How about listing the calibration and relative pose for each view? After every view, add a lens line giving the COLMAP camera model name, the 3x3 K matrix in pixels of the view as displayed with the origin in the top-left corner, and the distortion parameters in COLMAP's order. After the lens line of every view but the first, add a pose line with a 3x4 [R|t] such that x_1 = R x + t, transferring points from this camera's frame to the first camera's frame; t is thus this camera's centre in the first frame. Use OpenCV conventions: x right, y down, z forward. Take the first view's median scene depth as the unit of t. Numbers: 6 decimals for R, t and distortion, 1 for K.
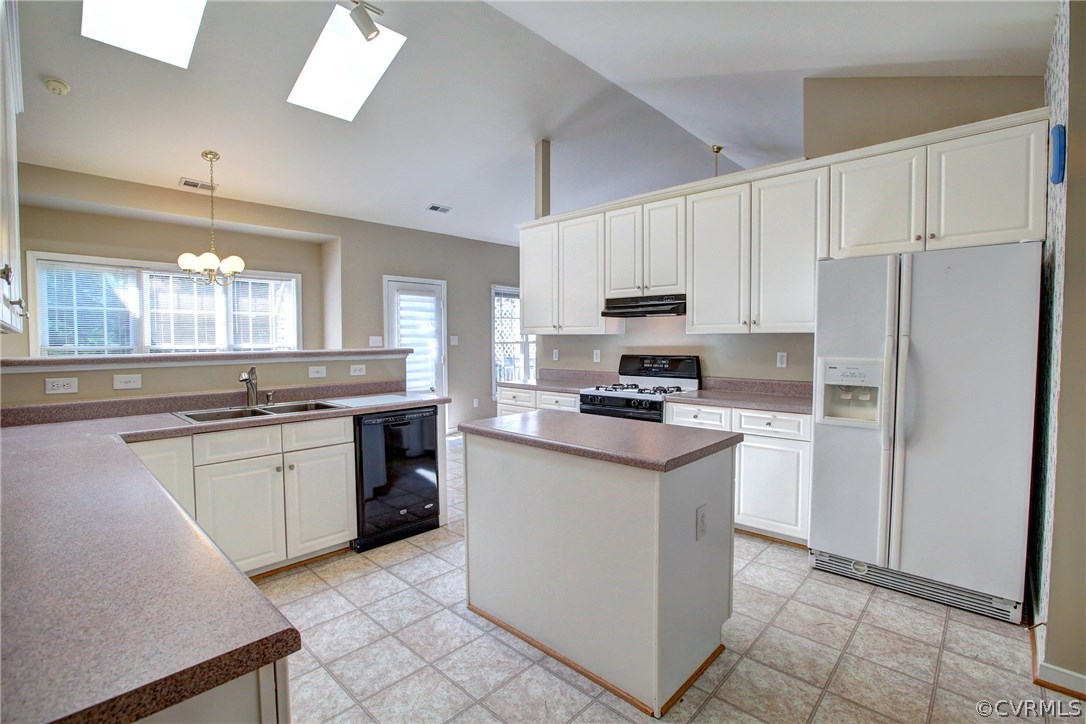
lens RADIAL K [[495.3, 0, 538.4], [0, 495.3, 351.8], [0, 0, 1]] dist [-0.039858, 0.015574]
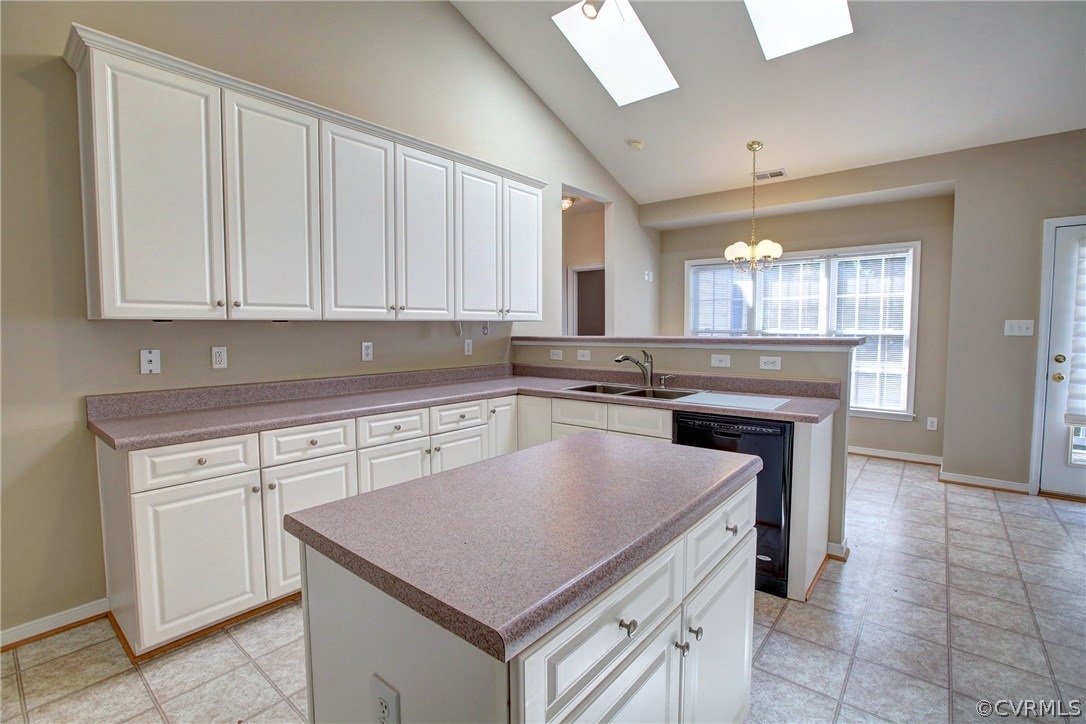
lens RADIAL K [[495.3, 0, 538.4], [0, 495.3, 351.8], [0, 0, 1]] dist [-0.039858, 0.015574]
pose [[0.092235, 0.056484, -0.994134, 0.293187], [-0.022621, 0.998251, 0.054619, -0.012363], [0.995480, 0.017451, 0.093351, 0.395504]]
